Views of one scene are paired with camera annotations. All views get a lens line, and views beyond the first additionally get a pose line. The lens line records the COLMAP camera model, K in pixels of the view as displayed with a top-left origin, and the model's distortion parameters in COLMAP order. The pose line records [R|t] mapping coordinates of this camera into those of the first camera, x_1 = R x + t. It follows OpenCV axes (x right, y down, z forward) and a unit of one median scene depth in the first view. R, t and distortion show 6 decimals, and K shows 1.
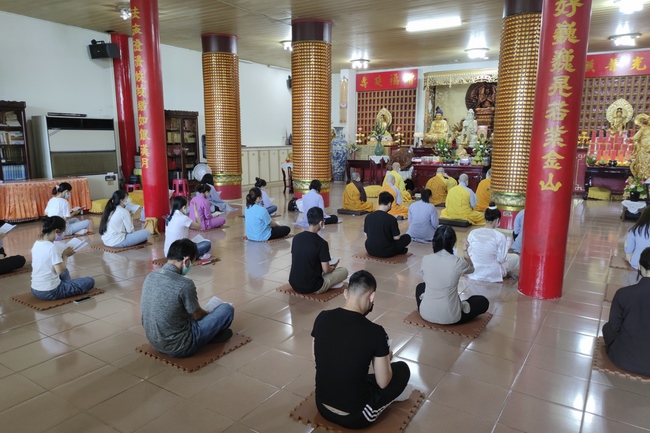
lens RADIAL K [[455.8, 0, 329.6], [0, 455.8, 225.2], [0, 0, 1]] dist [0.055212, -0.046571]
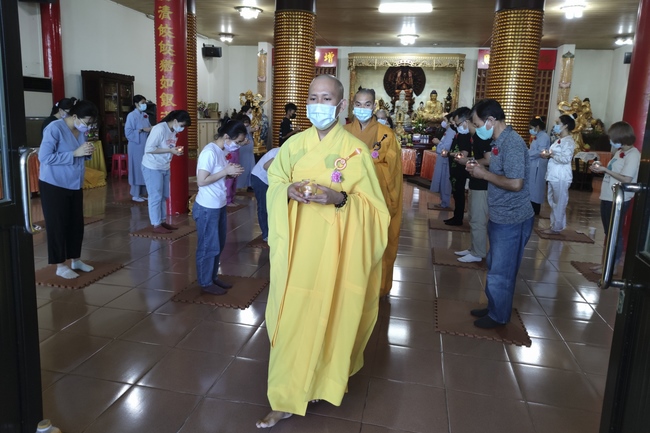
lens RADIAL K [[455.8, 0, 318.9], [0, 455.8, 195.4], [0, 0, 1]] dist [0.055212, -0.046571]
pose [[0.935216, -0.028413, 0.352936, -0.247200], [0.034032, 0.999373, -0.009725, -0.002362], [-0.352438, 0.021106, 0.935597, 0.064549]]
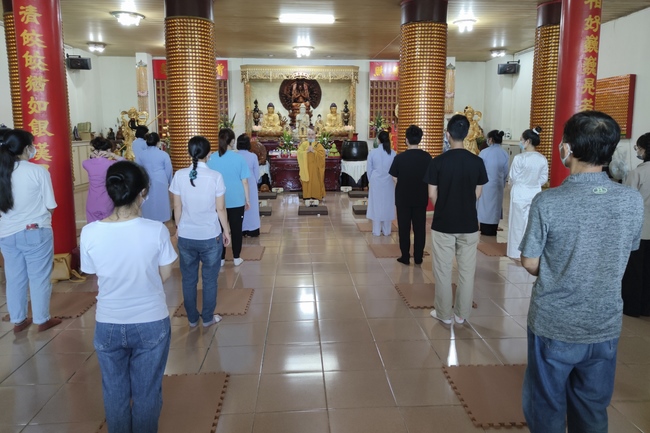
lens RADIAL K [[455.8, 0, 321.3], [0, 455.8, 194.5], [0, 0, 1]] dist [0.055212, -0.046571]
pose [[0.808951, -0.087885, 0.581270, -0.260441], [0.117578, 0.992972, -0.013501, -0.027796], [-0.575998, 0.079266, 0.813599, 0.141461]]
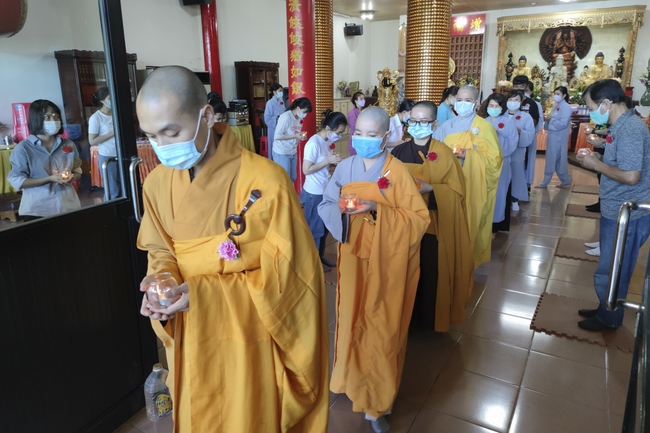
lens RADIAL K [[455.8, 0, 326.1], [0, 455.8, 200.6], [0, 0, 1]] dist [0.055212, -0.046571]
pose [[0.998488, -0.029168, 0.046597, -0.218978], [0.026834, 0.998390, 0.049966, -0.009944], [-0.047980, -0.048640, 0.997663, 0.045347]]
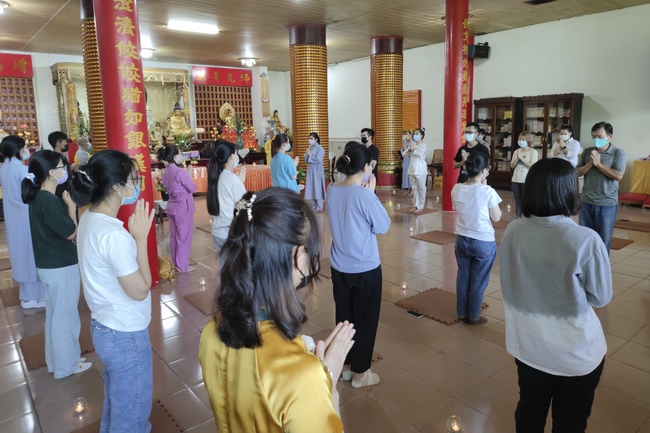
lens RADIAL K [[455.8, 0, 327.4], [0, 455.8, 199.1], [0, 0, 1]] dist [0.055212, -0.046571]
pose [[0.307448, -0.165641, 0.937037, -0.522397], [0.209943, 0.972274, 0.102987, -0.070083], [-0.928116, 0.165062, 0.333699, 0.304804]]
